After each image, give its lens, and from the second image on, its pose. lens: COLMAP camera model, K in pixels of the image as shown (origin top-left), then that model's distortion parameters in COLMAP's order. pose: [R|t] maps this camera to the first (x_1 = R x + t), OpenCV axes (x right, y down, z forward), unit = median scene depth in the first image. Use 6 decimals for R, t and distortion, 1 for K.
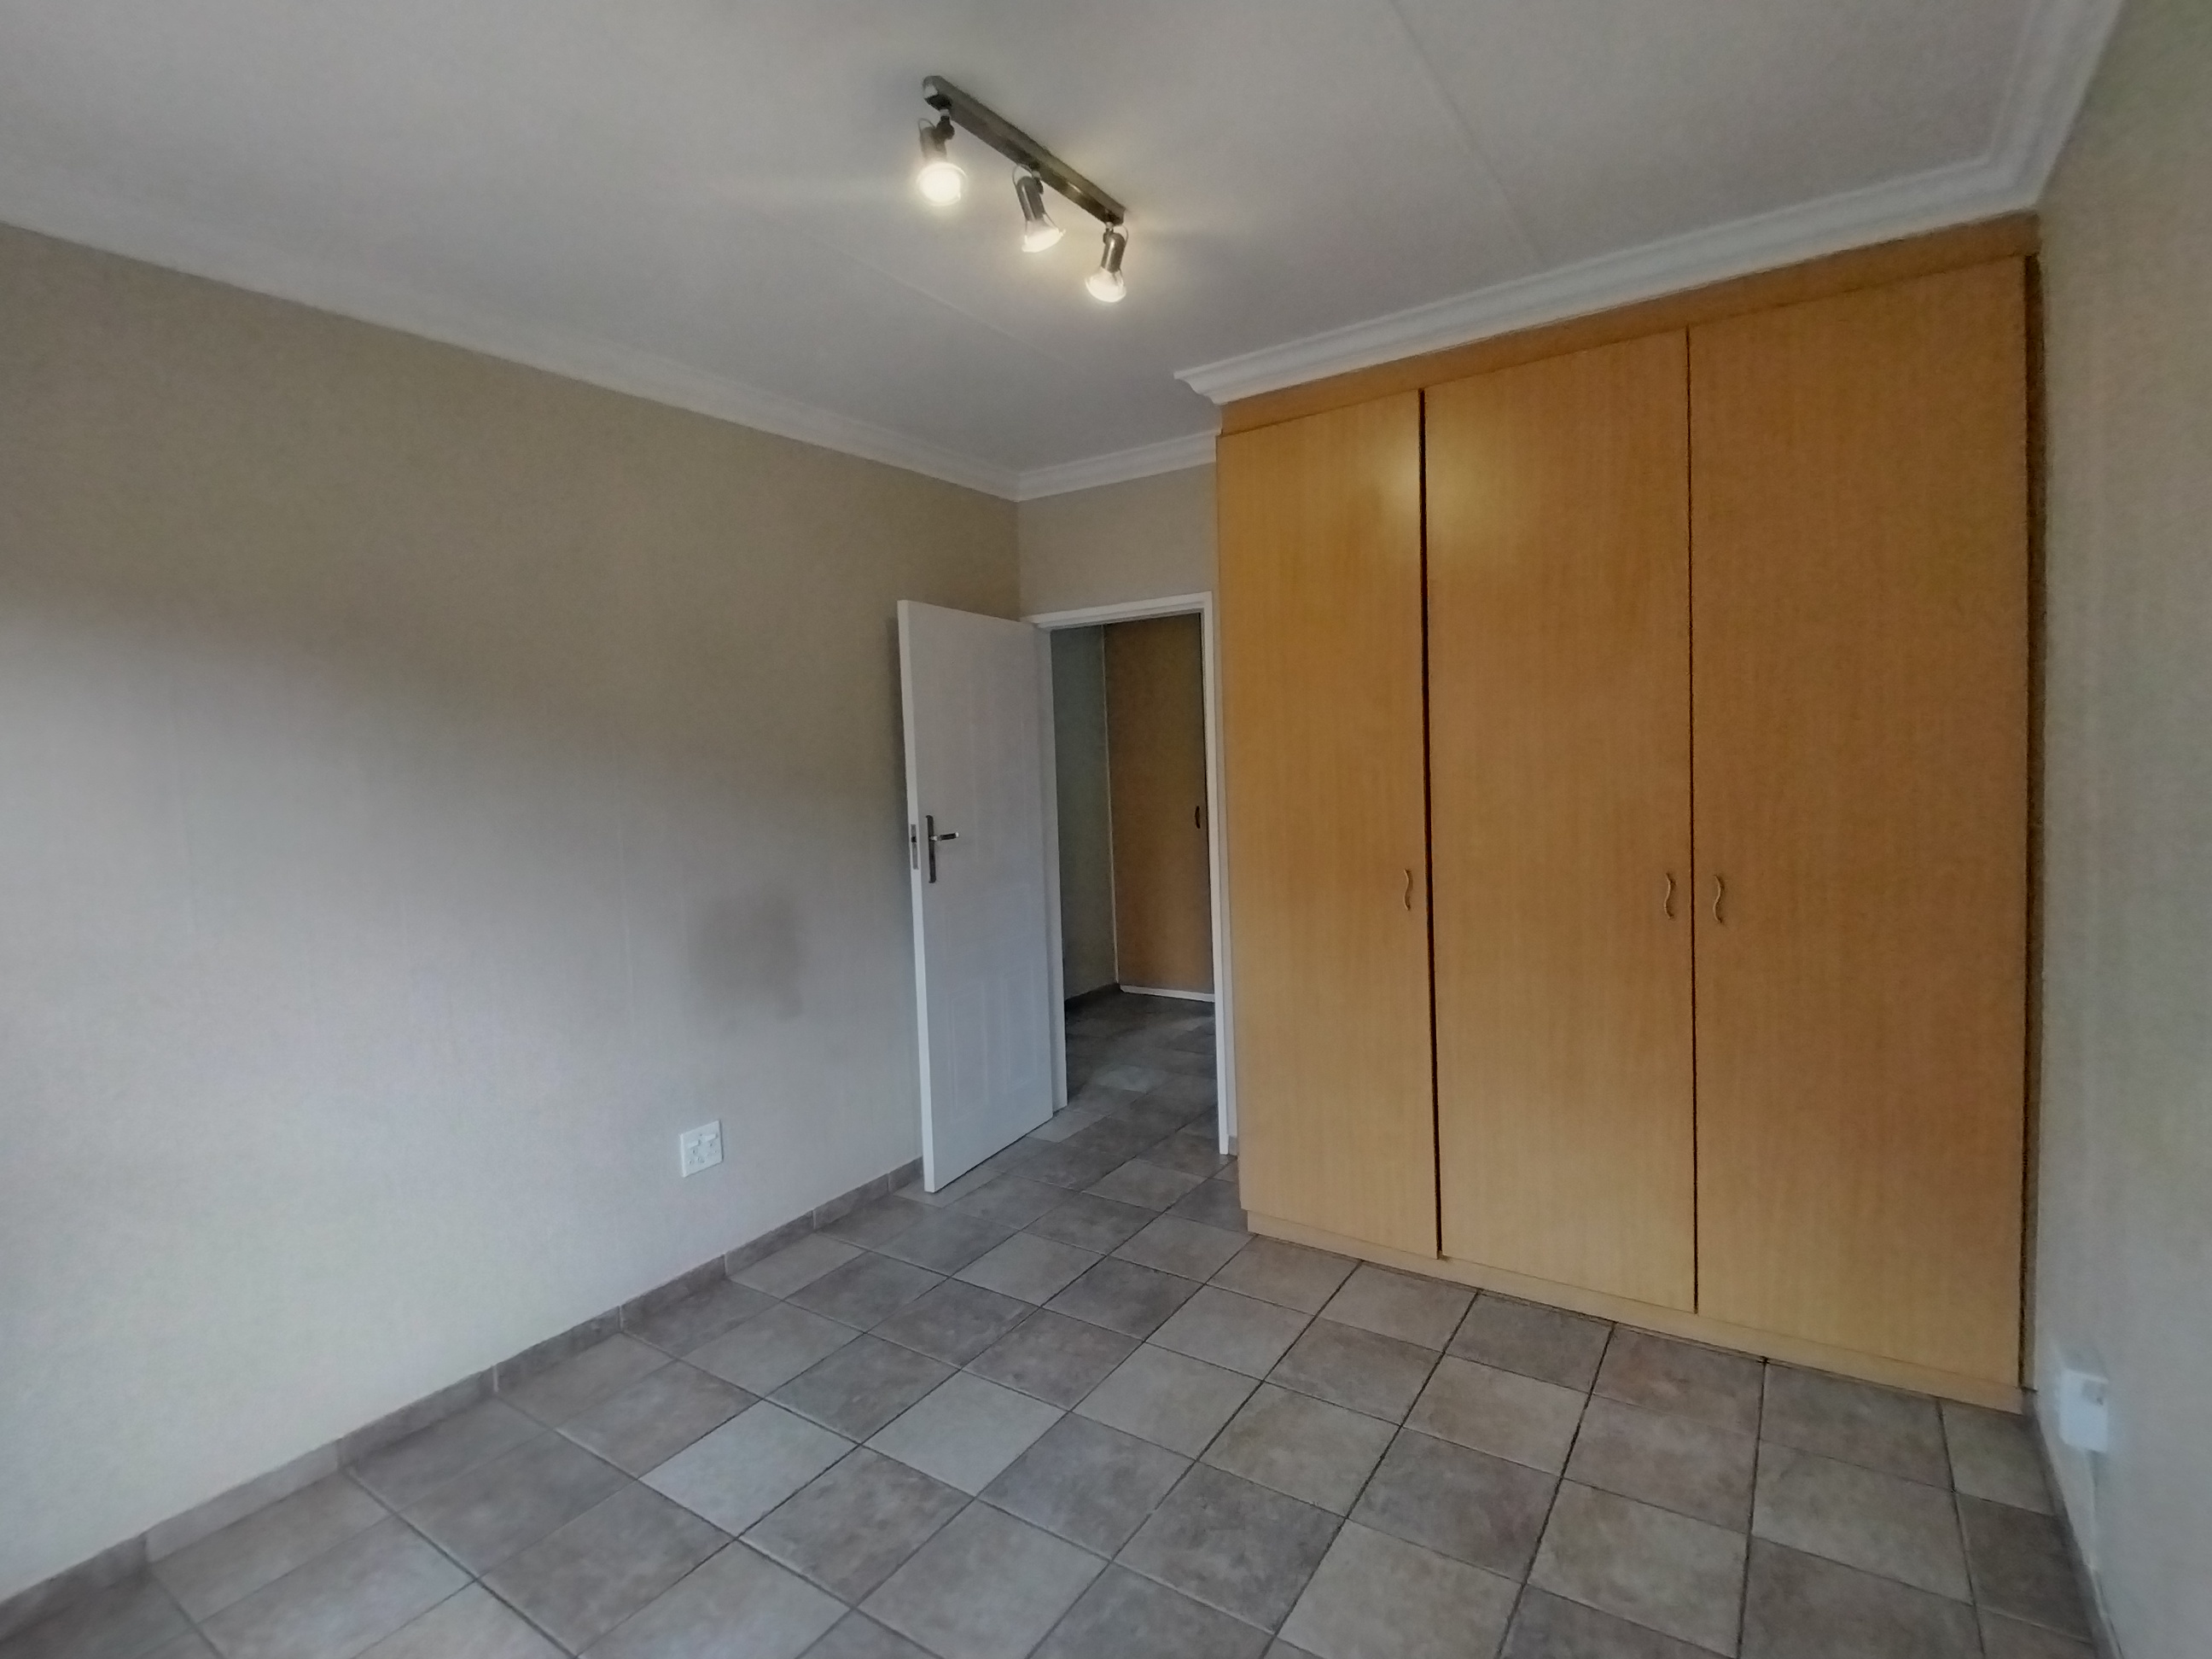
lens RADIAL K [[1066.8, 0, 1106.1], [0, 1066.8, 822.4], [0, 0, 1]] dist [0.068616, -0.050526]
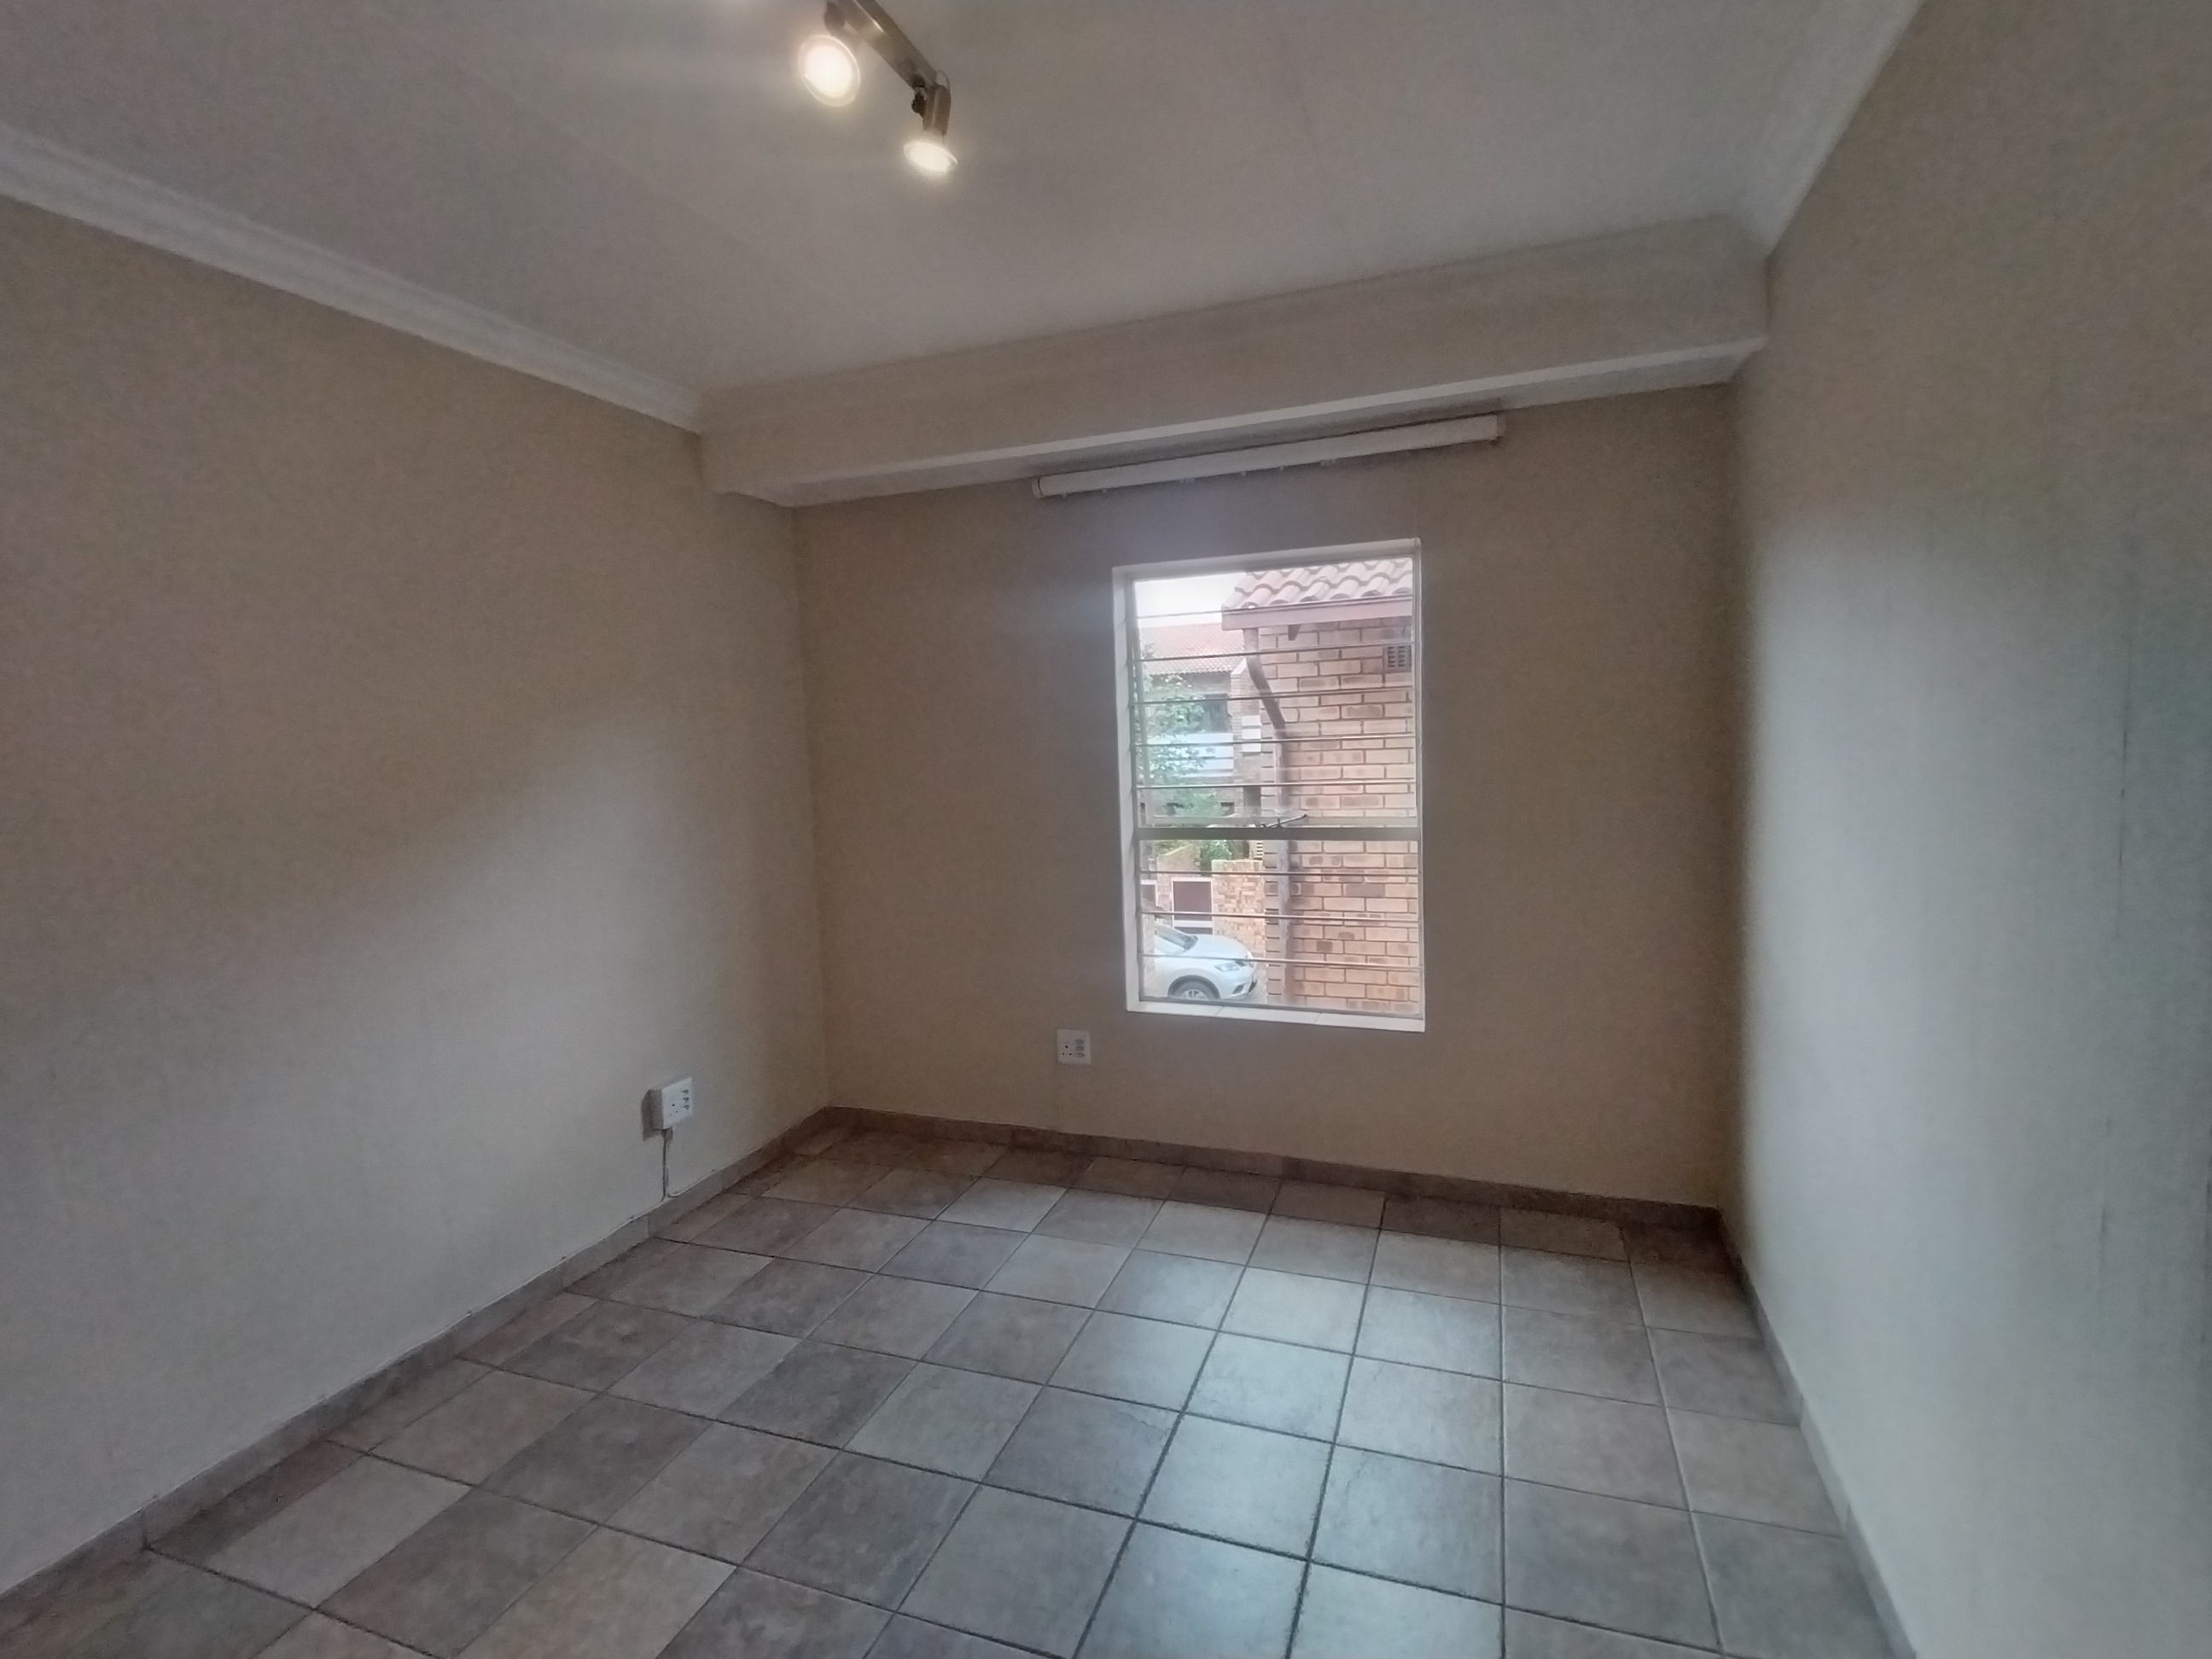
lens RADIAL K [[1066.8, 0, 1106.1], [0, 1066.8, 822.4], [0, 0, 1]] dist [0.068616, -0.050526]
pose [[-0.969044, 0.103512, -0.224142, -0.033099], [0.065769, 0.983289, 0.169757, -0.144693], [0.237968, 0.149761, -0.959658, 1.907498]]
